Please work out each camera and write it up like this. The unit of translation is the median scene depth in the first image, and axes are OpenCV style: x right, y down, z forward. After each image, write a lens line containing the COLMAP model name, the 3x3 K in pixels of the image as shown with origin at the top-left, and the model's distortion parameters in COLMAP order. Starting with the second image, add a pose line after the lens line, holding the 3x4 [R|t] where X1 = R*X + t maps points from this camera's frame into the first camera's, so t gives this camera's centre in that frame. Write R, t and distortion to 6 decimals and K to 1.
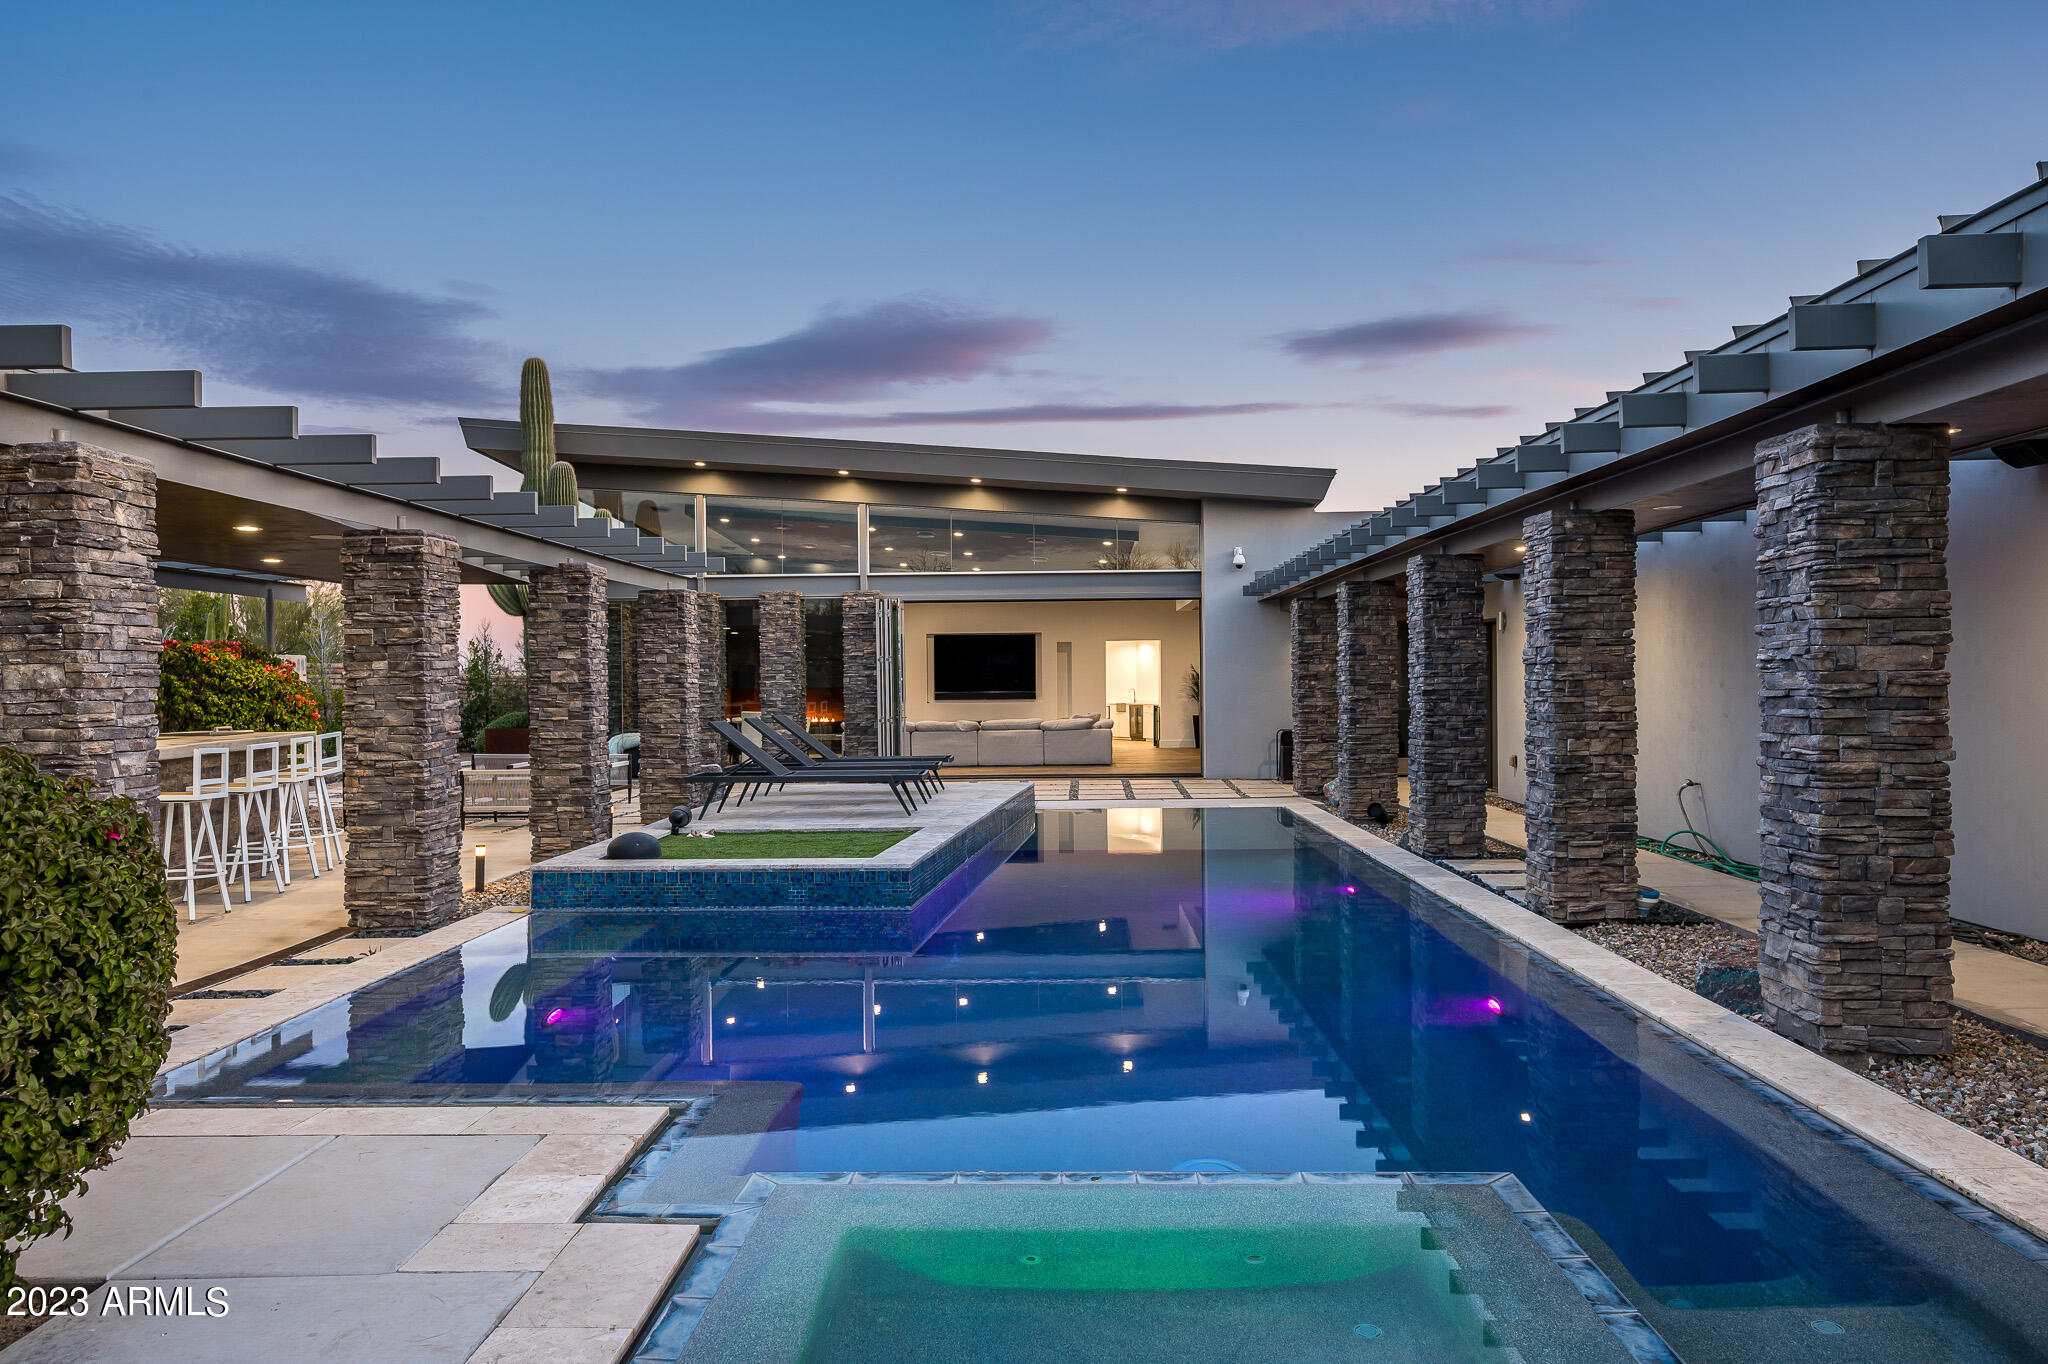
lens RADIAL K [[1371.5, 0, 1015.2], [0, 1371.5, 686.6], [0, 0, 1]] dist [-0.011184, 0.006478]
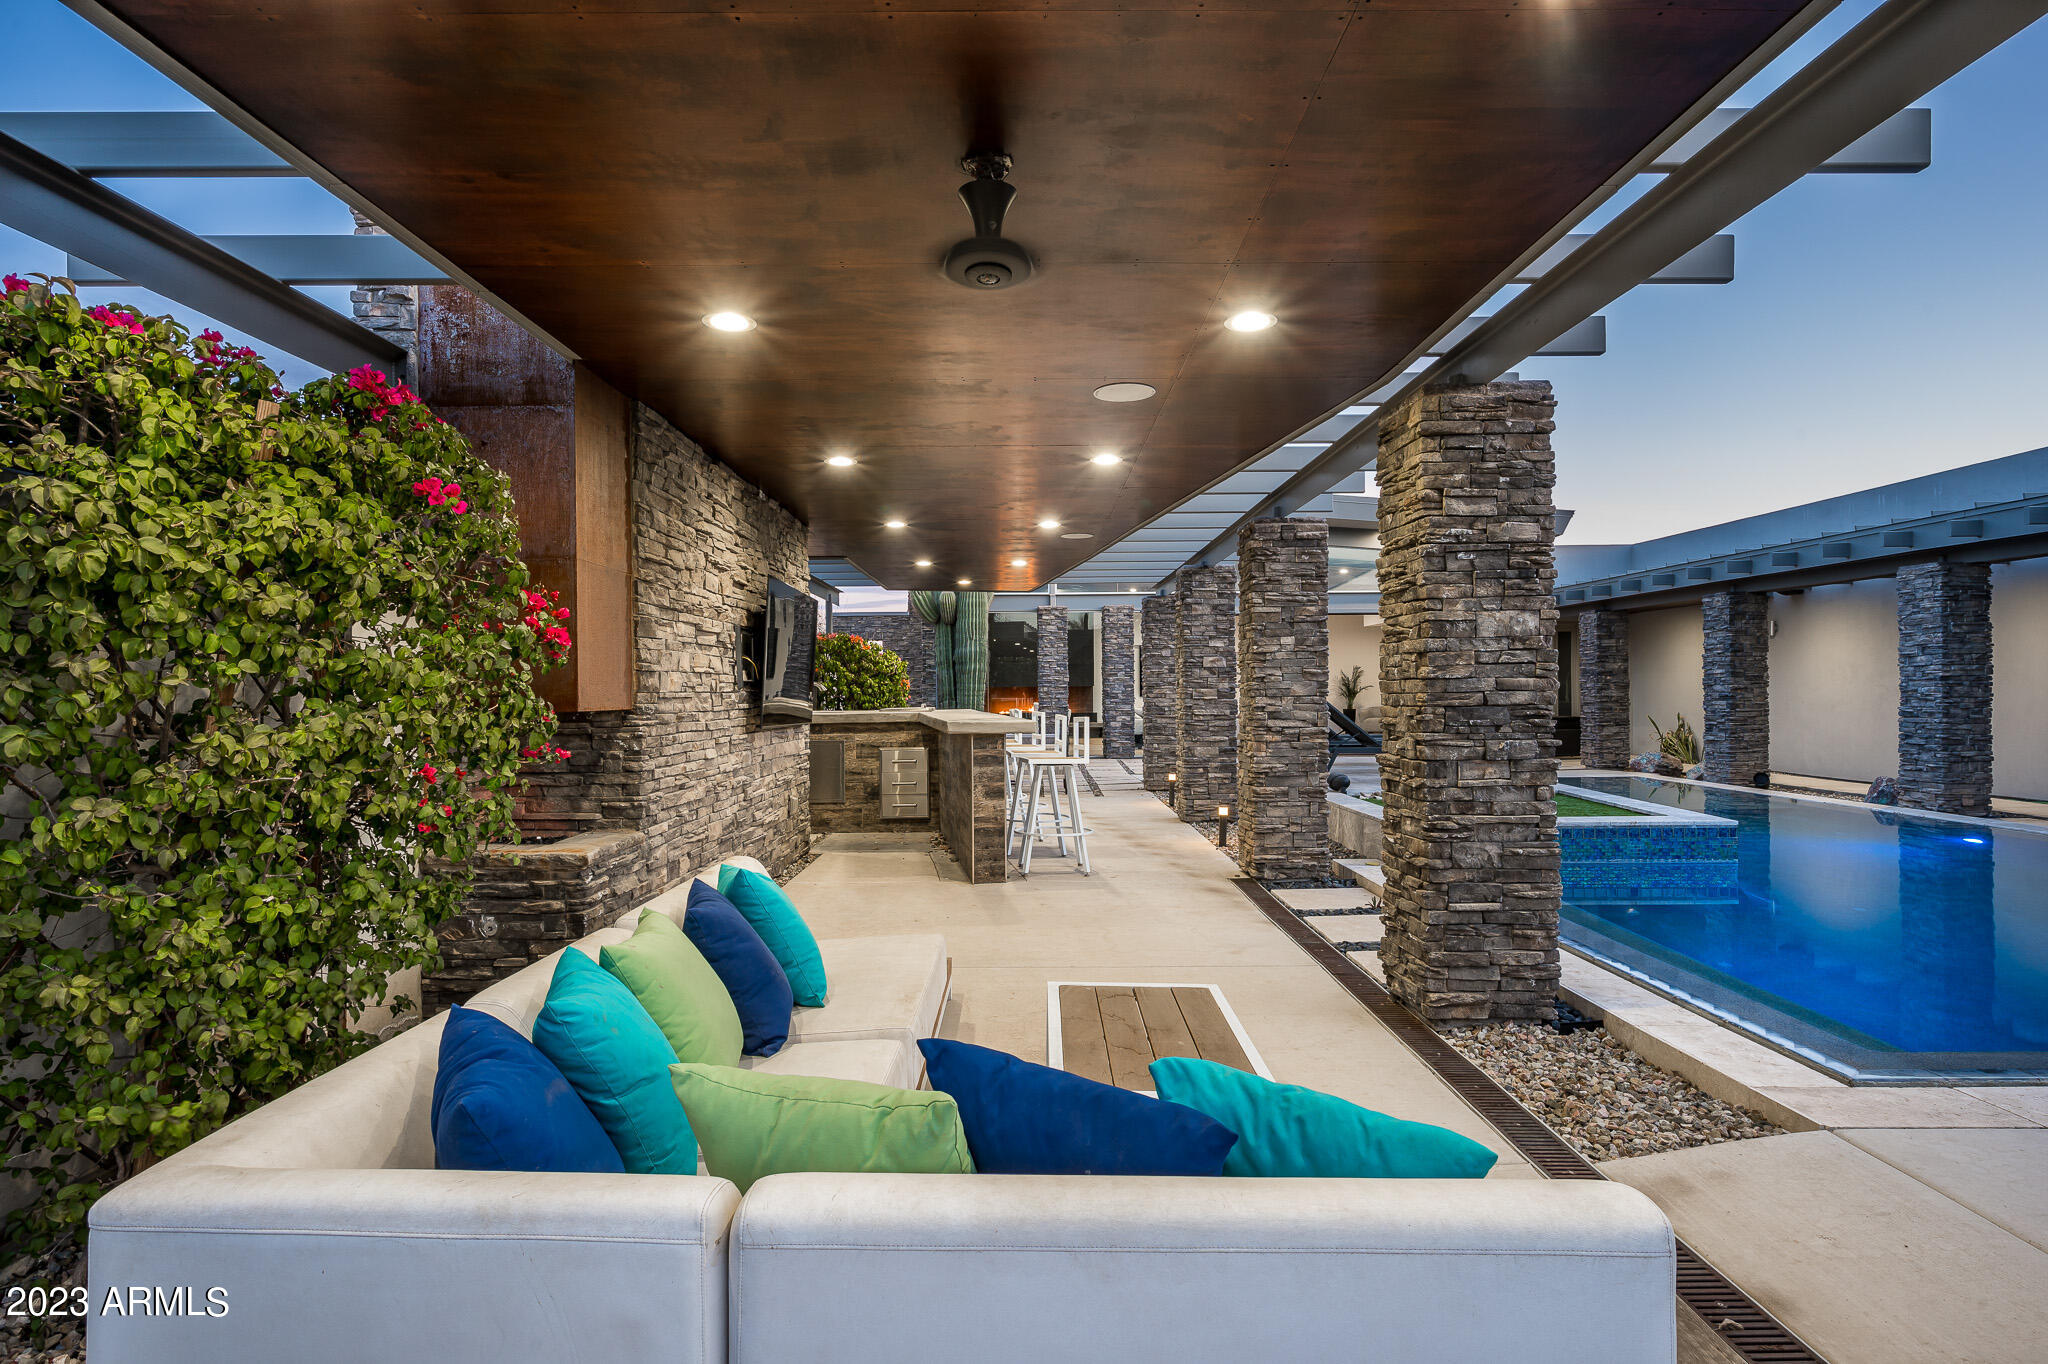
lens RADIAL K [[1020.0, 0, 1042.5], [0, 1020.0, 691.3], [0, 0, 1]] dist [-0.004860, -0.000210]
pose [[0.999679, 0.003423, 0.025103, -0.496684], [-0.003373, 0.999992, -0.002023, 0.020055], [-0.025110, 0.001937, 0.999683, 0.135651]]
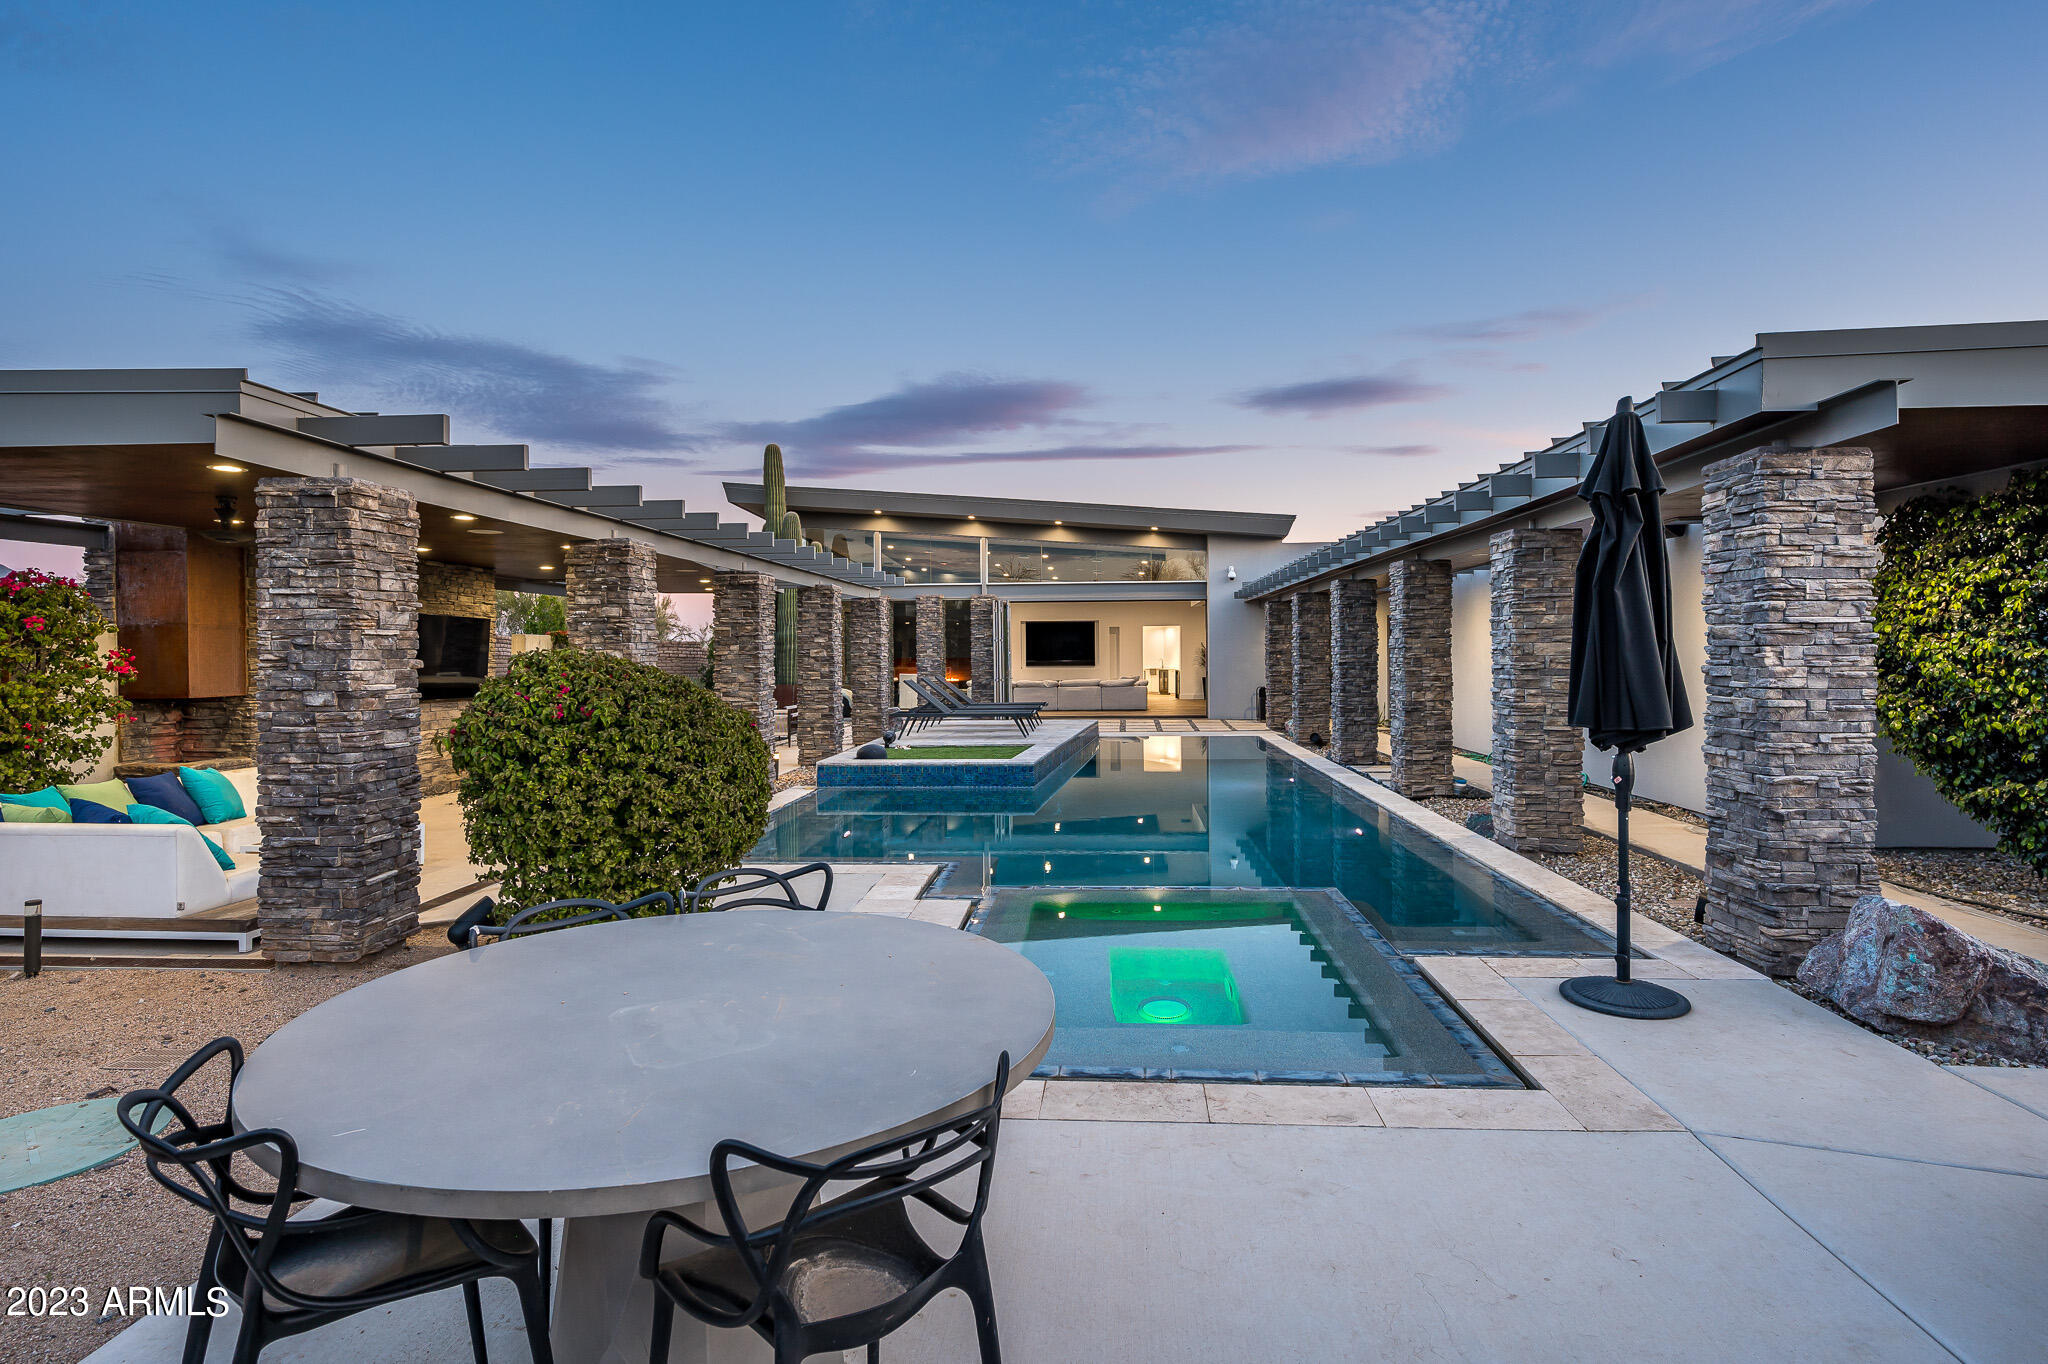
lens RADIAL K [[1000.5, 0, 1046.3], [0, 1000.5, 656.0], [0, 0, 1]] dist [-0.004264, 0.001698]
pose [[0.999587, 0.002124, -0.028668, -0.018084], [-0.002115, 0.999998, 0.000345, -0.004521], [0.028668, -0.000285, 0.999589, -0.203508]]
